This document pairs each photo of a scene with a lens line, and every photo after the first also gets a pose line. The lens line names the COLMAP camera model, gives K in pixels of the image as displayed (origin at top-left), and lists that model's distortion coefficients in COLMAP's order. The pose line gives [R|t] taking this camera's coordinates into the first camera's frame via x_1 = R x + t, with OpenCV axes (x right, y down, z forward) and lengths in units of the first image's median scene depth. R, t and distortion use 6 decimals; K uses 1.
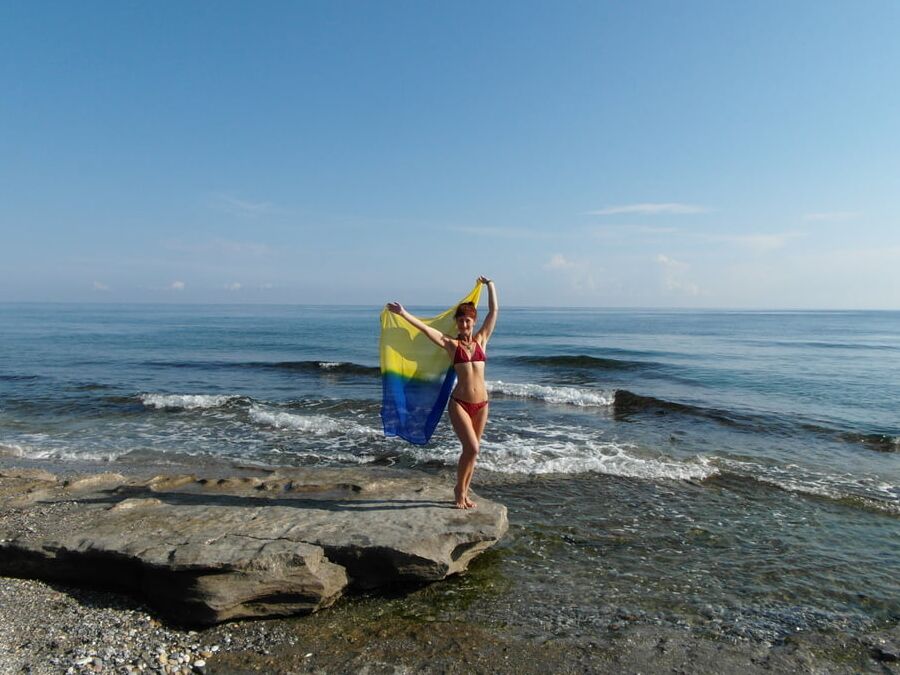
lens RADIAL K [[696.8, 0, 450.6], [0, 696.8, 337.6], [0, 0, 1]] dist [0.024339, -0.032989]
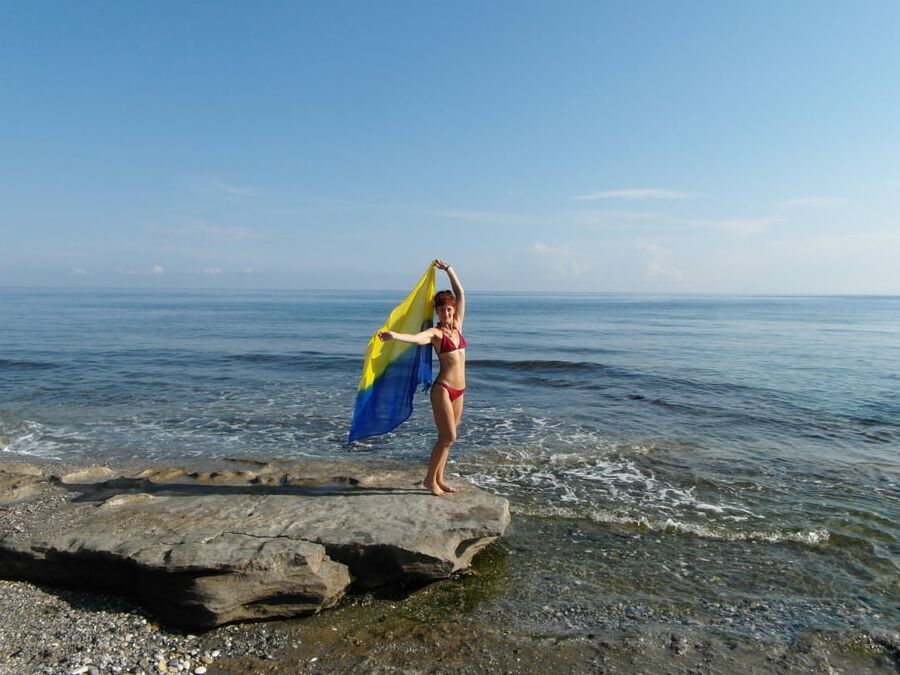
lens RADIAL K [[696.8, 0, 449.9], [0, 696.8, 337.2], [0, 0, 1]] dist [0.024339, -0.032989]
pose [[0.999737, -0.001055, 0.022898, -0.032262], [0.000571, 0.999776, 0.021154, -0.009375], [-0.022915, -0.021135, 0.999514, 0.035980]]
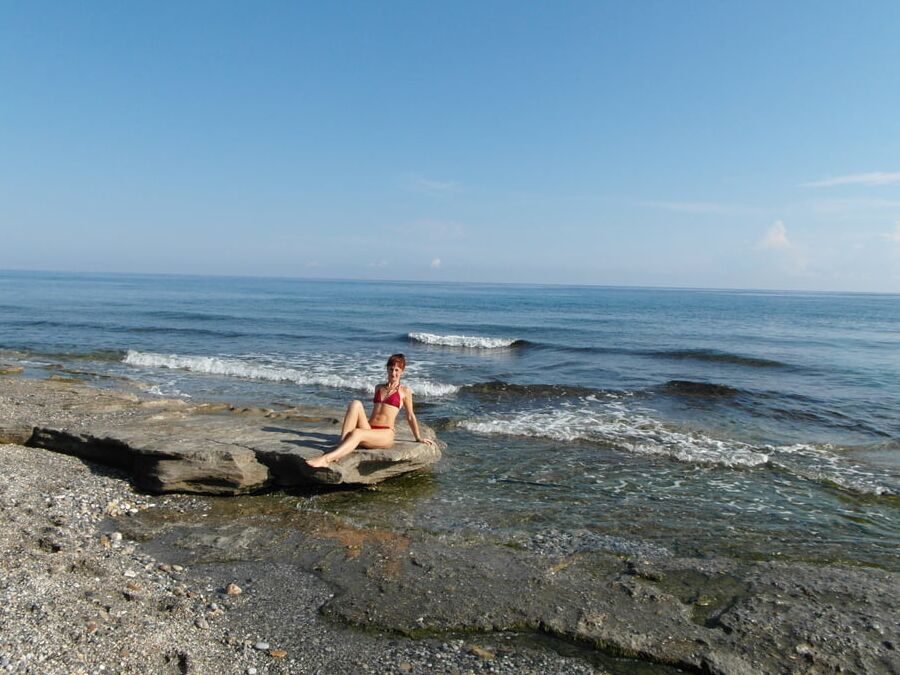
lens RADIAL K [[696.8, 0, 445.1], [0, 696.8, 335.8], [0, 0, 1]] dist [0.024339, -0.032989]
pose [[0.960773, 0.037679, -0.274765, 0.556477], [-0.029653, 0.999005, 0.033308, 0.025159], [0.275747, -0.023854, 0.960934, -0.188876]]
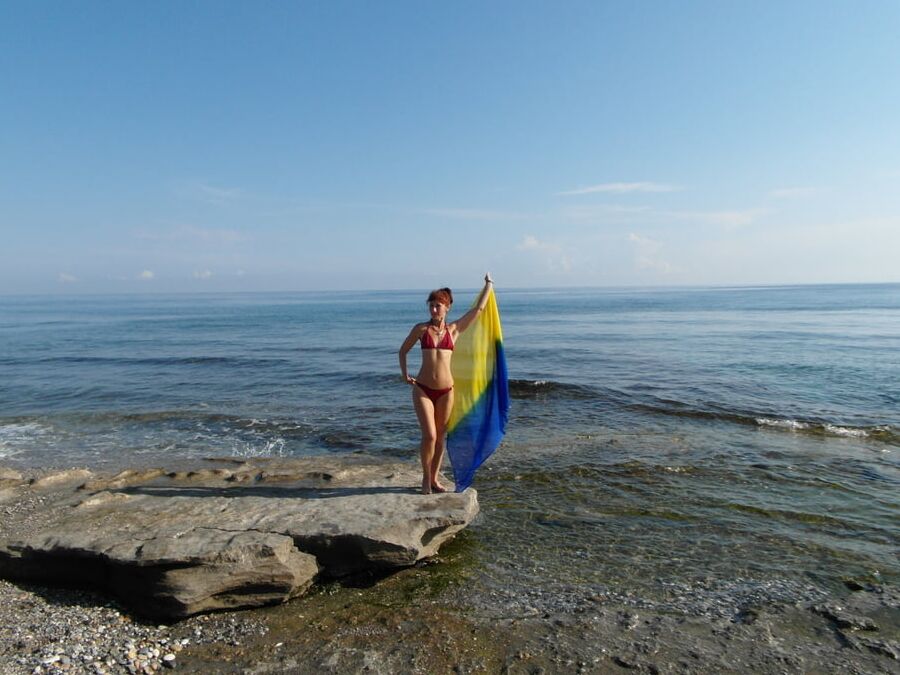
lens RADIAL K [[696.8, 0, 450.0], [0, 696.8, 337.1], [0, 0, 1]] dist [0.024339, -0.032989]
pose [[0.999084, -0.026184, 0.033848, 0.017940], [0.025378, 0.999389, 0.024031, -0.005760], [-0.034456, -0.023150, 0.999138, -0.004471]]
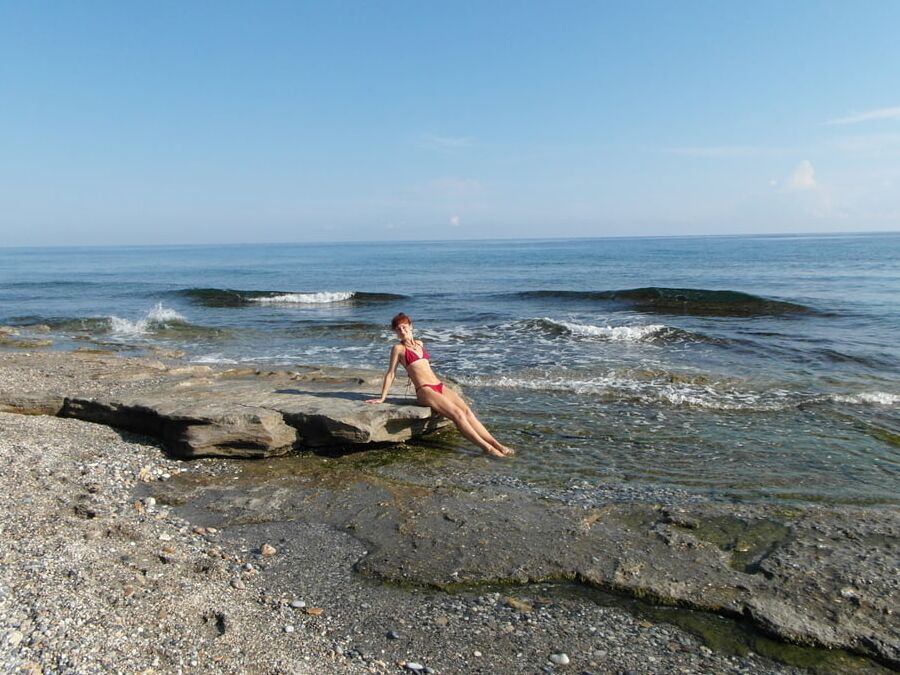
lens RADIAL K [[696.8, 0, 445.5], [0, 696.8, 334.5], [0, 0, 1]] dist [0.024339, -0.032989]
pose [[0.952631, 0.015302, -0.303744, 0.547830], [0.012781, 0.995837, 0.090253, 0.034971], [0.303861, -0.089860, 0.948469, -0.166628]]
